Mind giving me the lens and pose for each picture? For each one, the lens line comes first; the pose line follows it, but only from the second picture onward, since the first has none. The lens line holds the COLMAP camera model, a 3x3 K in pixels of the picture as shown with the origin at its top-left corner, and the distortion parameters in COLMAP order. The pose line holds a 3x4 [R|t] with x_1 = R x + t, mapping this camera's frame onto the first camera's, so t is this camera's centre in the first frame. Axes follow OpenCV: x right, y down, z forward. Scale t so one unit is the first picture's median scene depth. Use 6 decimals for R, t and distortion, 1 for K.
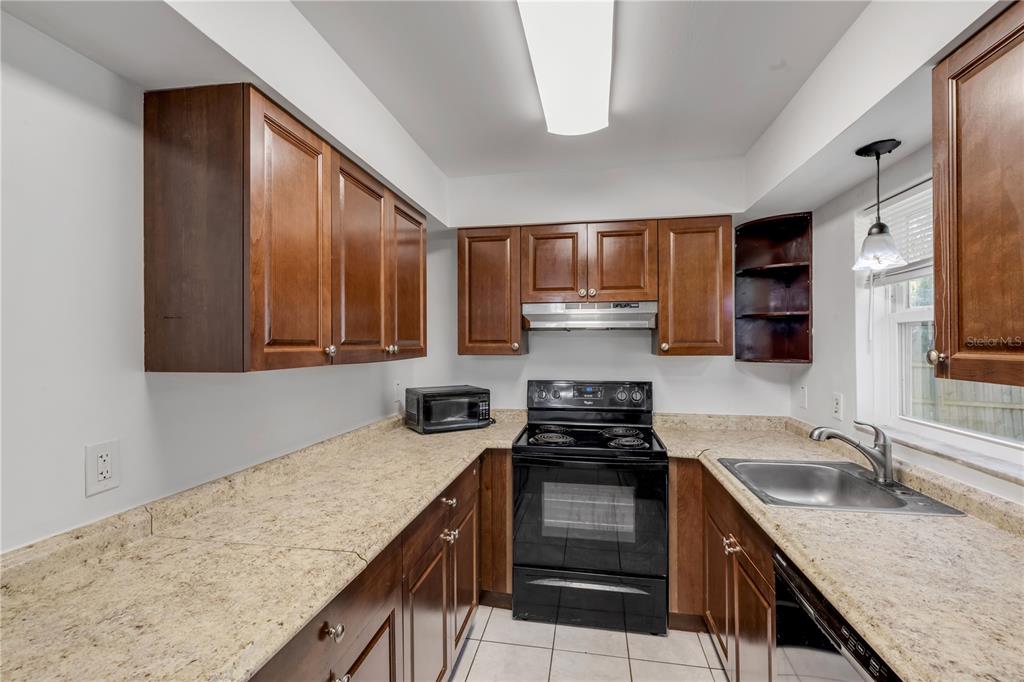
lens RADIAL K [[461.7, 0, 511.5], [0, 461.7, 338.1], [0, 0, 1]] dist [0.002639, 0.000354]
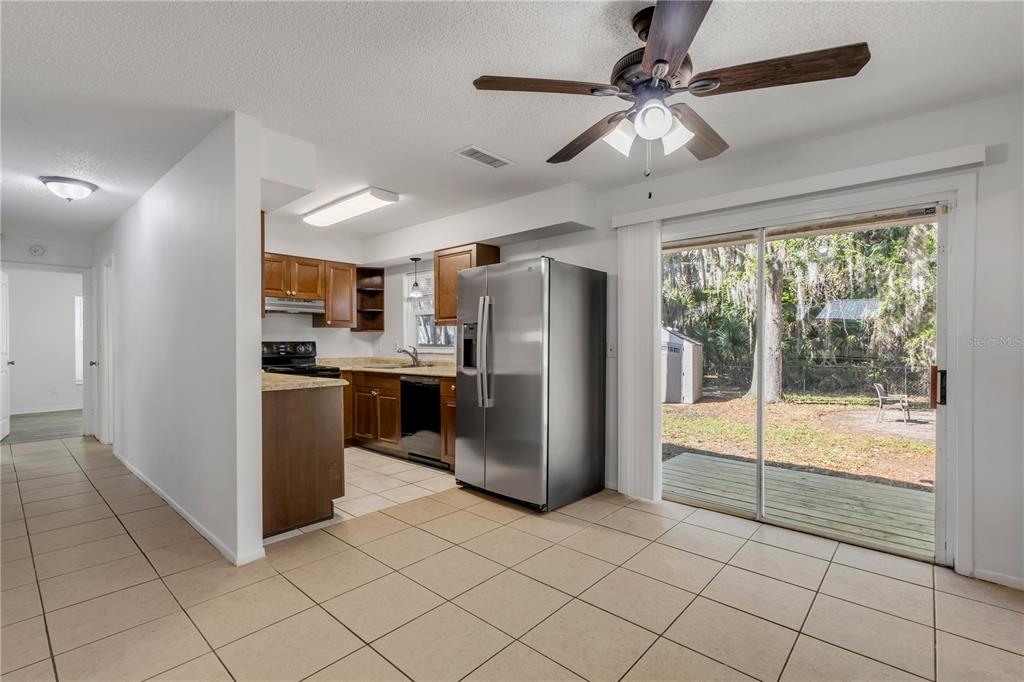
lens RADIAL K [[461.7, 0, 495.0], [0, 461.7, 343.7], [0, 0, 1]] dist [0.002639, 0.000354]
pose [[0.553129, -0.001158, 0.833095, -0.982488], [-0.008964, 0.999933, 0.007341, 0.090964], [-0.833047, -0.011529, 0.553082, -0.771522]]
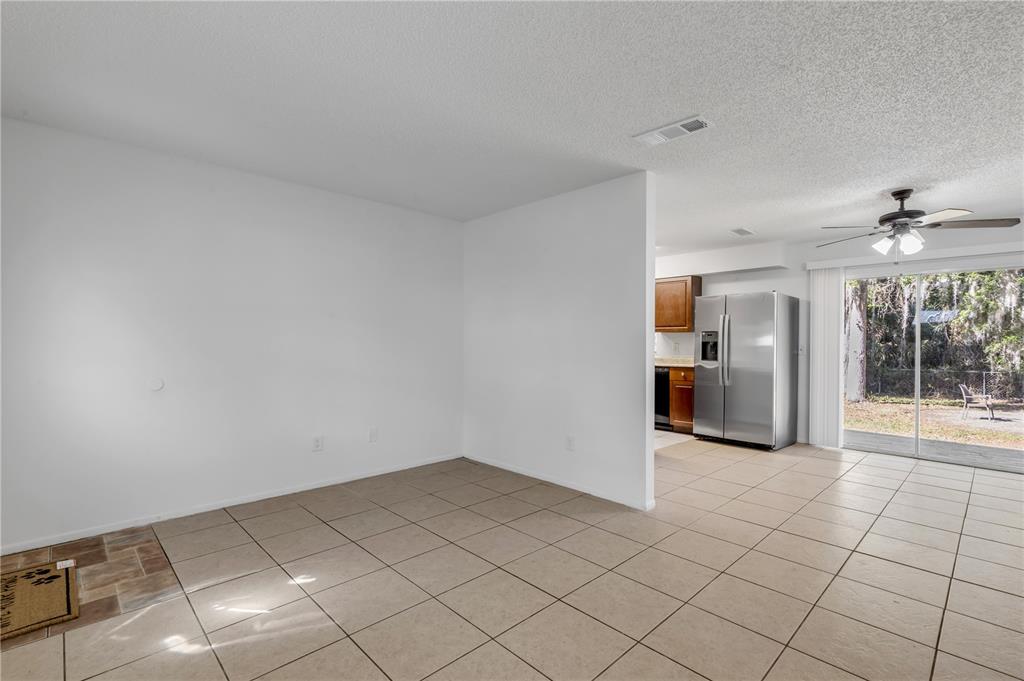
lens RADIAL K [[461.7, 0, 505.2], [0, 461.7, 338.2], [0, 0, 1]] dist [0.002639, 0.000354]
pose [[0.606003, 0.016762, 0.795286, -2.192282], [-0.016003, 0.999833, -0.008879, 0.106413], [-0.795301, -0.007346, 0.606170, -0.477587]]
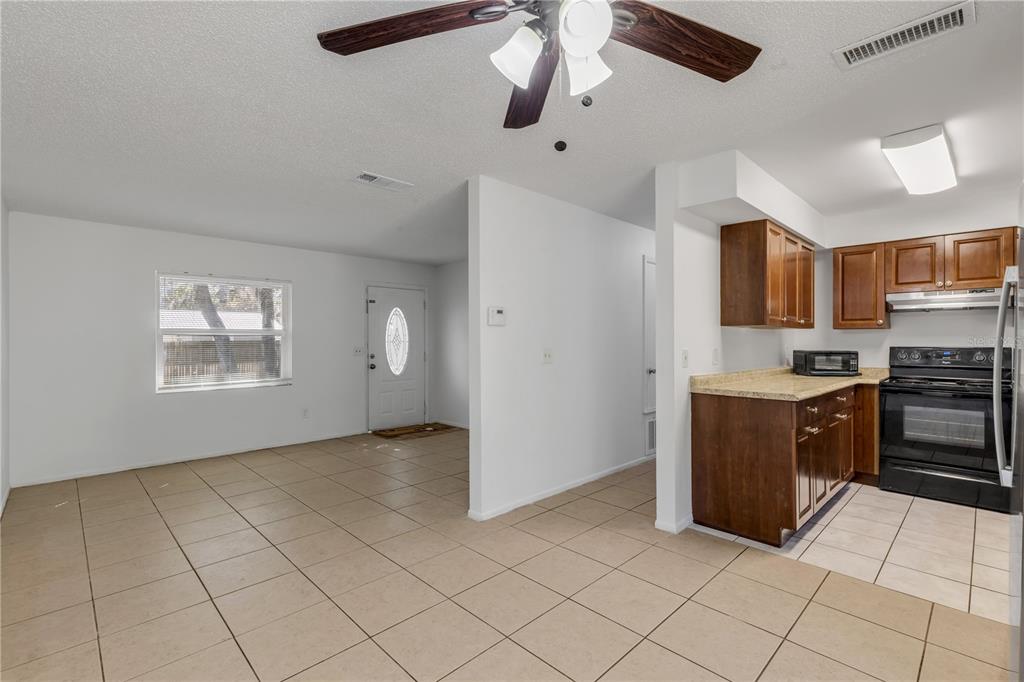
lens RADIAL K [[461.7, 0, 520.5], [0, 461.7, 341.1], [0, 0, 1]] dist [0.002639, 0.000354]
pose [[0.815420, 0.003245, -0.578861, -0.080677], [0.002732, 0.999952, 0.009453, 0.065584], [0.578864, -0.009290, 0.815372, -0.979509]]
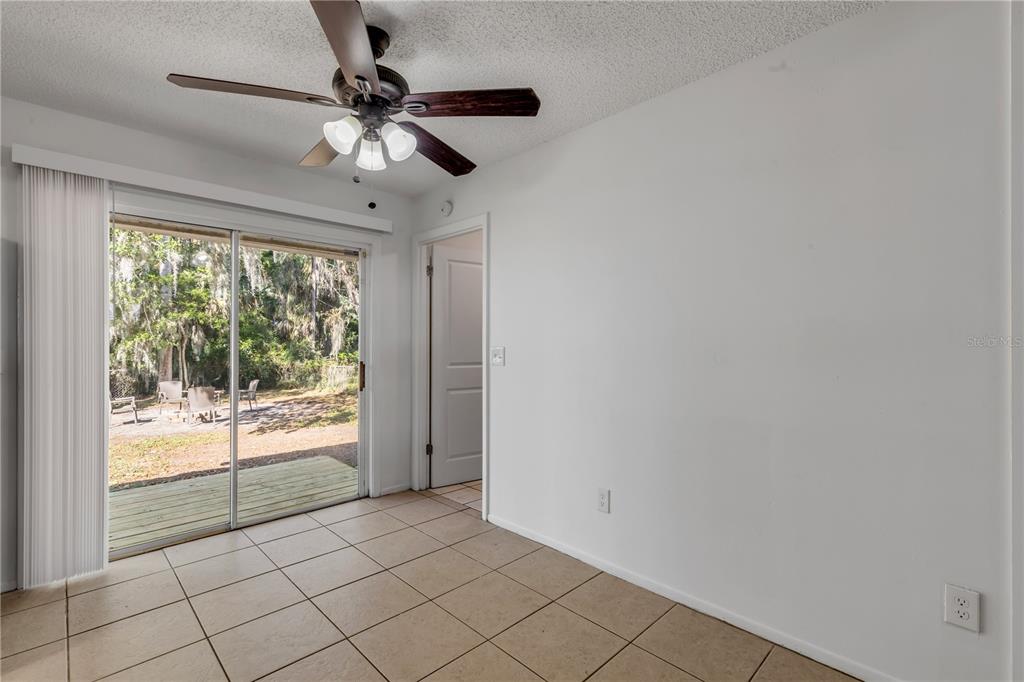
lens RADIAL K [[461.7, 0, 526.9], [0, 461.7, 341.5], [0, 0, 1]] dist [0.002639, 0.000354]
pose [[-0.813321, 0.007797, 0.581763, -0.892272], [0.002090, 0.999943, -0.010479, 0.092281], [-0.581811, -0.007308, -0.813291, -0.157260]]
